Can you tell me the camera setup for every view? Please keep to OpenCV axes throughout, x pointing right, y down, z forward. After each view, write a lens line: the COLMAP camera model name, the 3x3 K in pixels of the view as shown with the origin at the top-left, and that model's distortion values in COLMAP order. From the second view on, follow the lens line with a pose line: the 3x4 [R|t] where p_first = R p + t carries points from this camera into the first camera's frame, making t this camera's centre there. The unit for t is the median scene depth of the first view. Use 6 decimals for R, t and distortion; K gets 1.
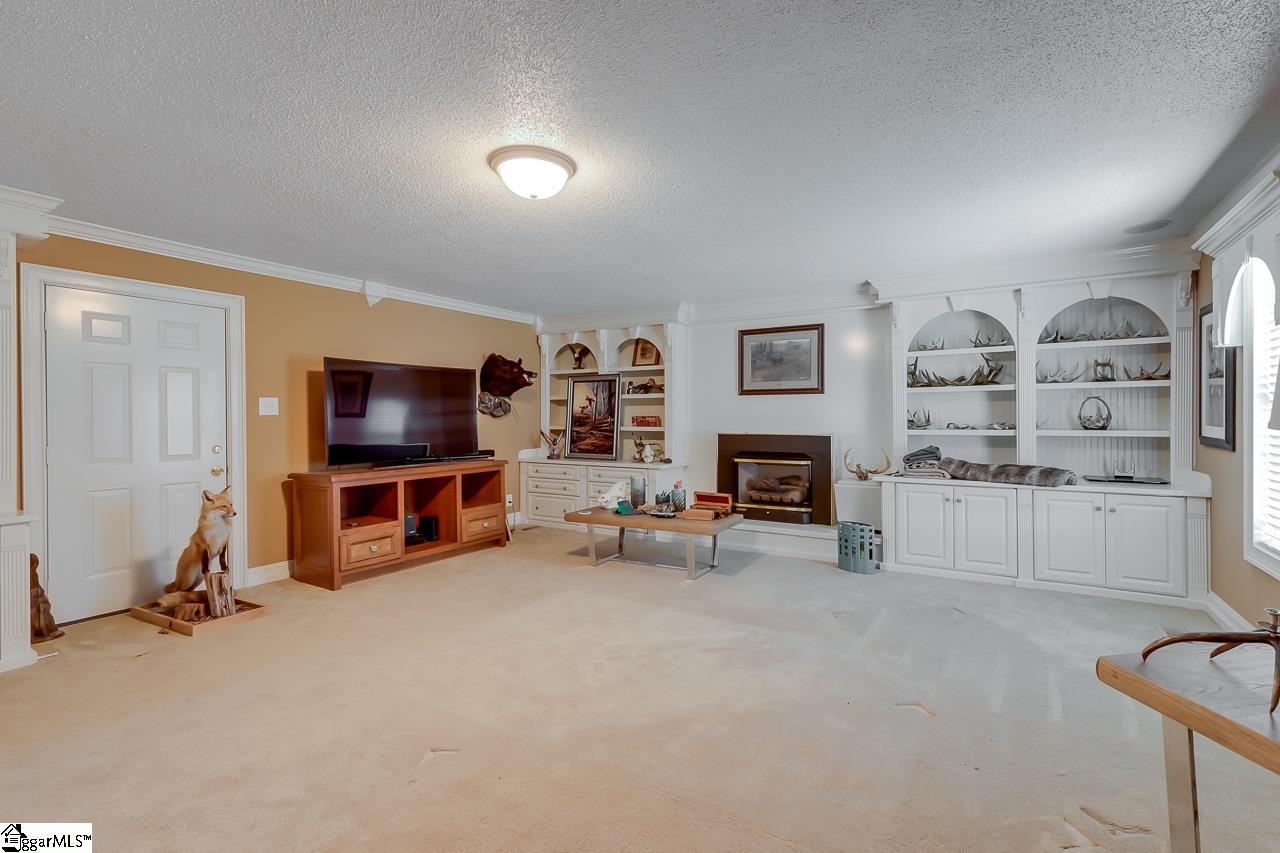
lens RADIAL K [[599.9, 0, 642.7], [0, 599.9, 420.3], [0, 0, 1]] dist [0.010542, -0.002412]
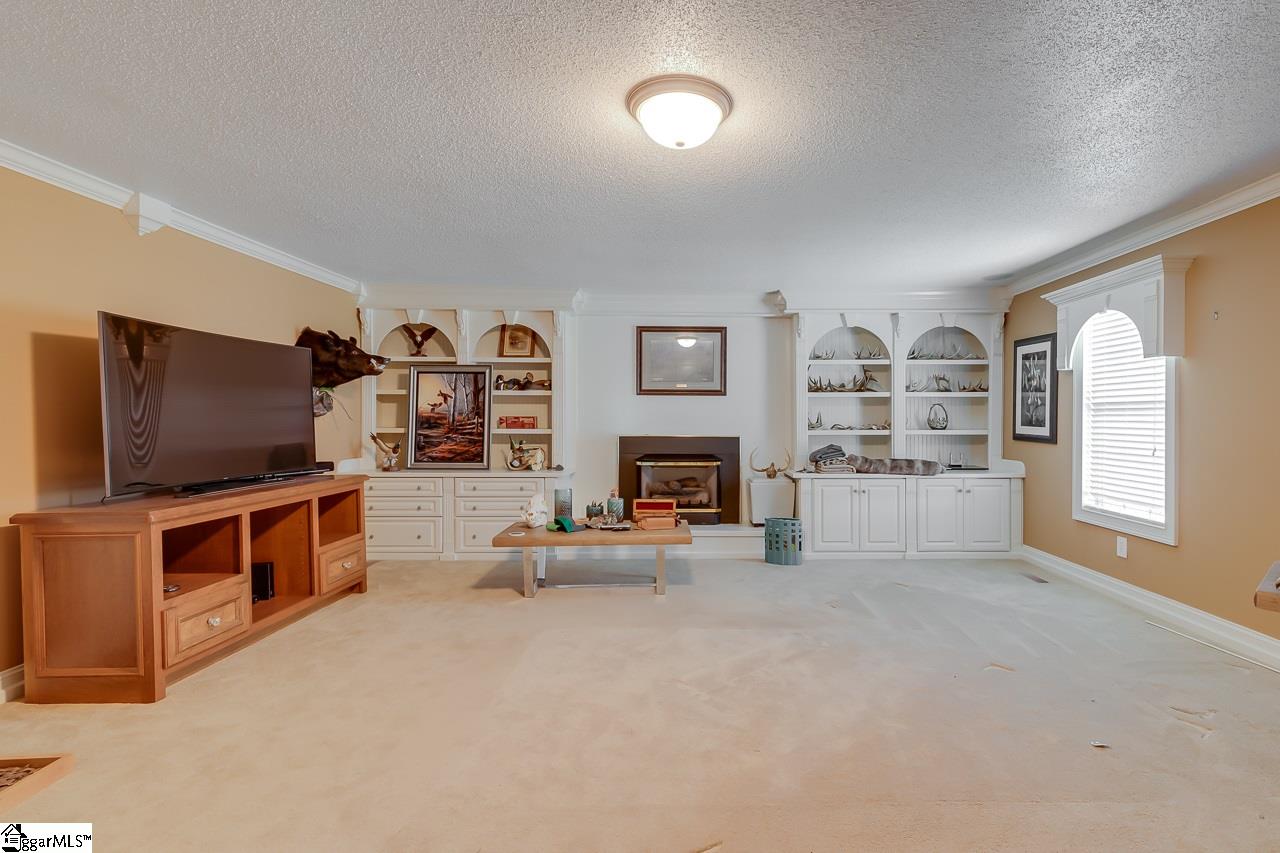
lens RADIAL K [[624.3, 0, 667.5], [0, 624.3, 428.1], [0, 0, 1]] dist [0.008780, -0.002529]
pose [[0.836180, -0.002939, 0.548447, -0.407145], [-0.001956, 0.999963, 0.008341, 0.002560], [-0.548452, -0.008047, 0.836143, 0.186220]]
